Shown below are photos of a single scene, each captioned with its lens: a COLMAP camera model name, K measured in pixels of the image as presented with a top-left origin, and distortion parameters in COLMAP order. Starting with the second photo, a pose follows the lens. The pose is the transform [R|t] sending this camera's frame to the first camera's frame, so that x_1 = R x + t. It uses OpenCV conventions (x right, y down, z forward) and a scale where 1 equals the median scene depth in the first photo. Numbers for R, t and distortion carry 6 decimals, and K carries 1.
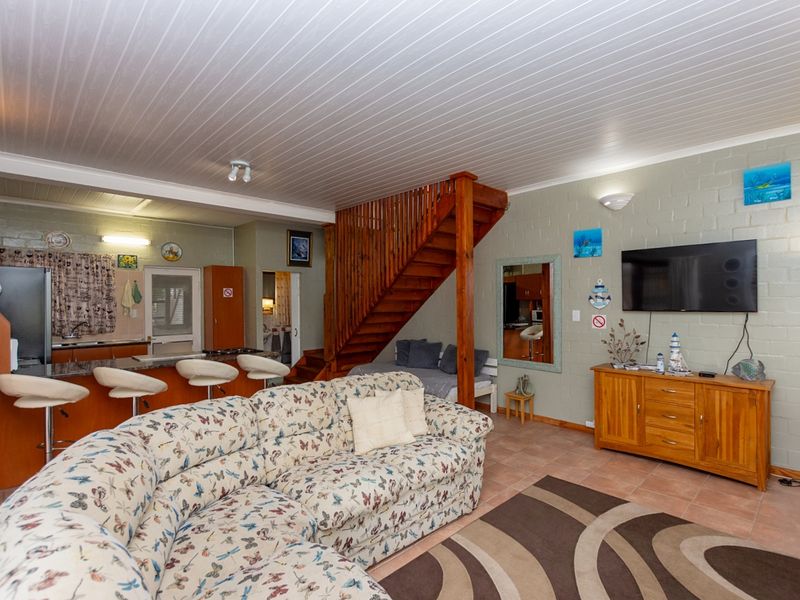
lens RADIAL K [[403.4, 0, 403.4], [0, 403.4, 300.9], [0, 0, 1]] dist [-0.002400, 0.000072]
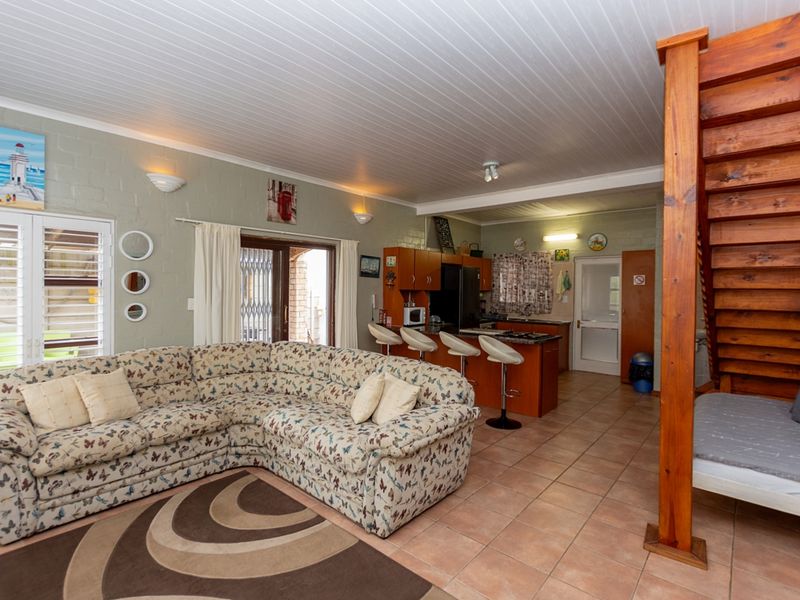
lens RADIAL K [[403.4, 0, 403.5], [0, 403.4, 293.6], [0, 0, 1]] dist [-0.002400, 0.000072]
pose [[0.098017, 0.021350, -0.994956, 0.691275], [-0.013379, 0.999708, 0.020134, -0.003821], [0.995095, 0.011338, 0.098274, 0.663135]]
